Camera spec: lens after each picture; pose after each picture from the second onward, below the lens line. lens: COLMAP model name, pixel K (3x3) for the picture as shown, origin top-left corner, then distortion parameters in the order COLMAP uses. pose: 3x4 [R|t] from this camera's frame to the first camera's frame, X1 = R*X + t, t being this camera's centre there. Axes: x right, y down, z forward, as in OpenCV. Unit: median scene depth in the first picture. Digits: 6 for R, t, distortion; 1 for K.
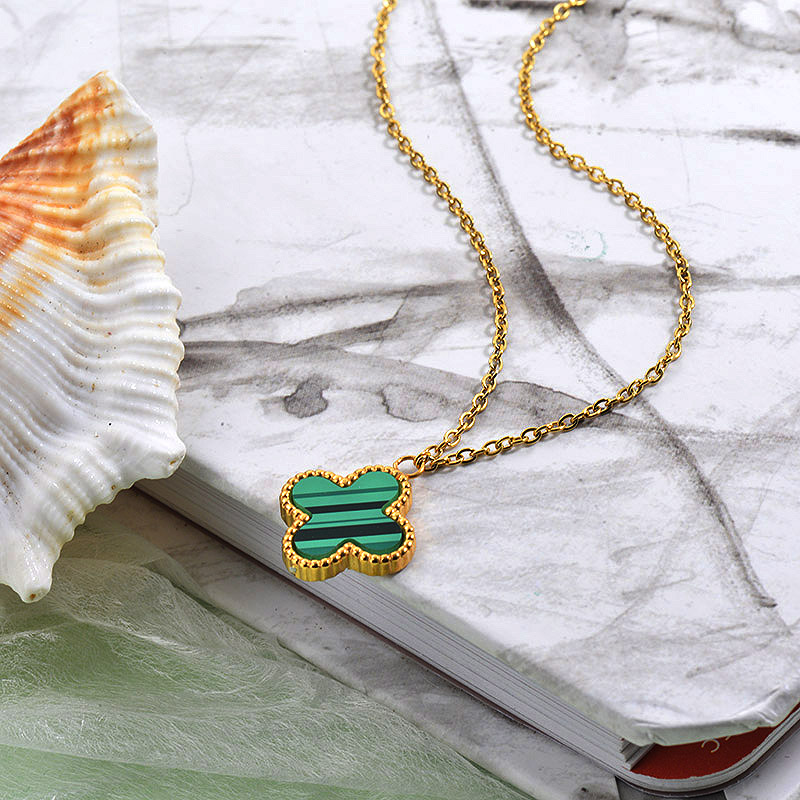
lens RADIAL K [[4777.1, 0, 400.0], [0, 4777.1, 400.0], [0, 0, 1]] dist [-0.302664, 3.739535]
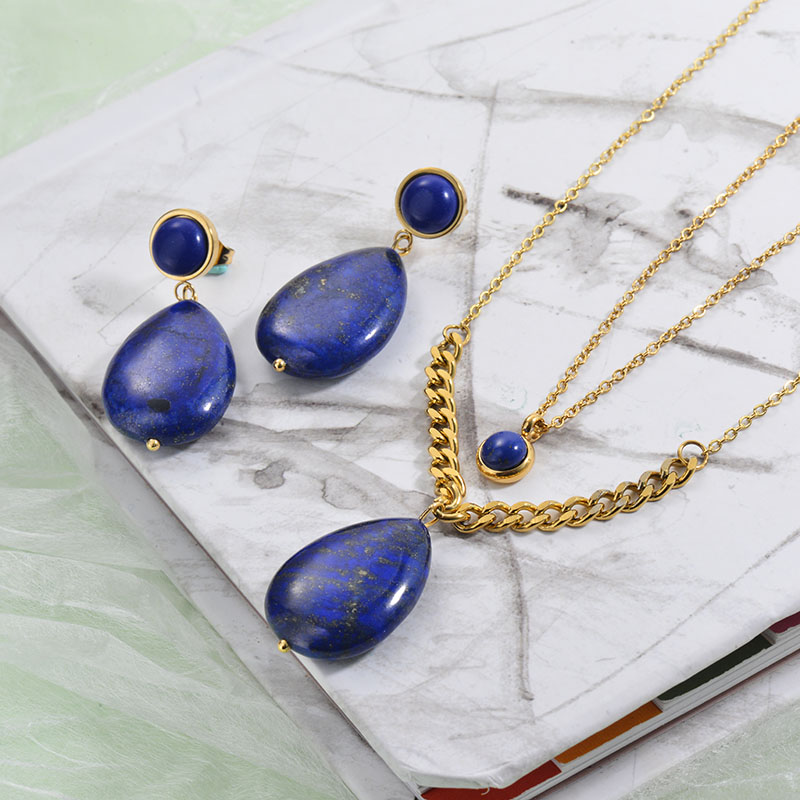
lens RADIAL K [[4355.1, 0, 400.0], [0, 4355.1, 400.0], [0, 0, 1]] dist [-0.256949, 3.110015]
pose [[0.958313, 0.188304, -0.214888, 0.280057], [-0.179304, 0.981912, 0.060815, -0.104029], [0.222453, -0.019749, 0.974743, -0.197529]]
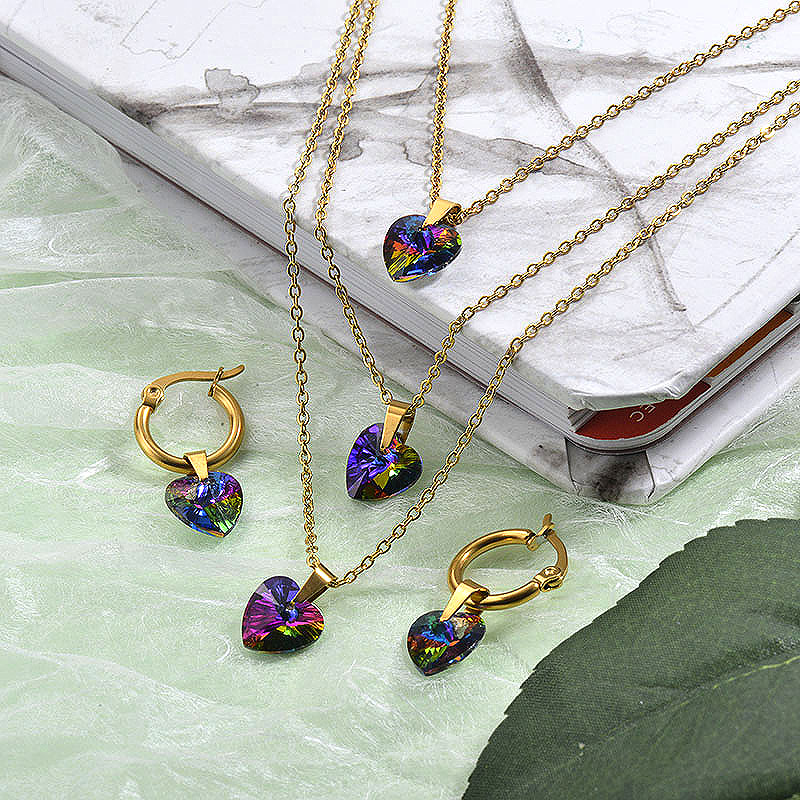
lens RADIAL K [[4355.1, 0, 400.0], [0, 4355.1, 400.0], [0, 0, 1]] dist [-0.256949, 3.110015]
pose [[0.997860, 0.035225, -0.055084, 0.064541], [-0.033310, 0.998821, 0.035307, 0.026962], [0.056263, -0.033397, 0.997857, -0.204018]]
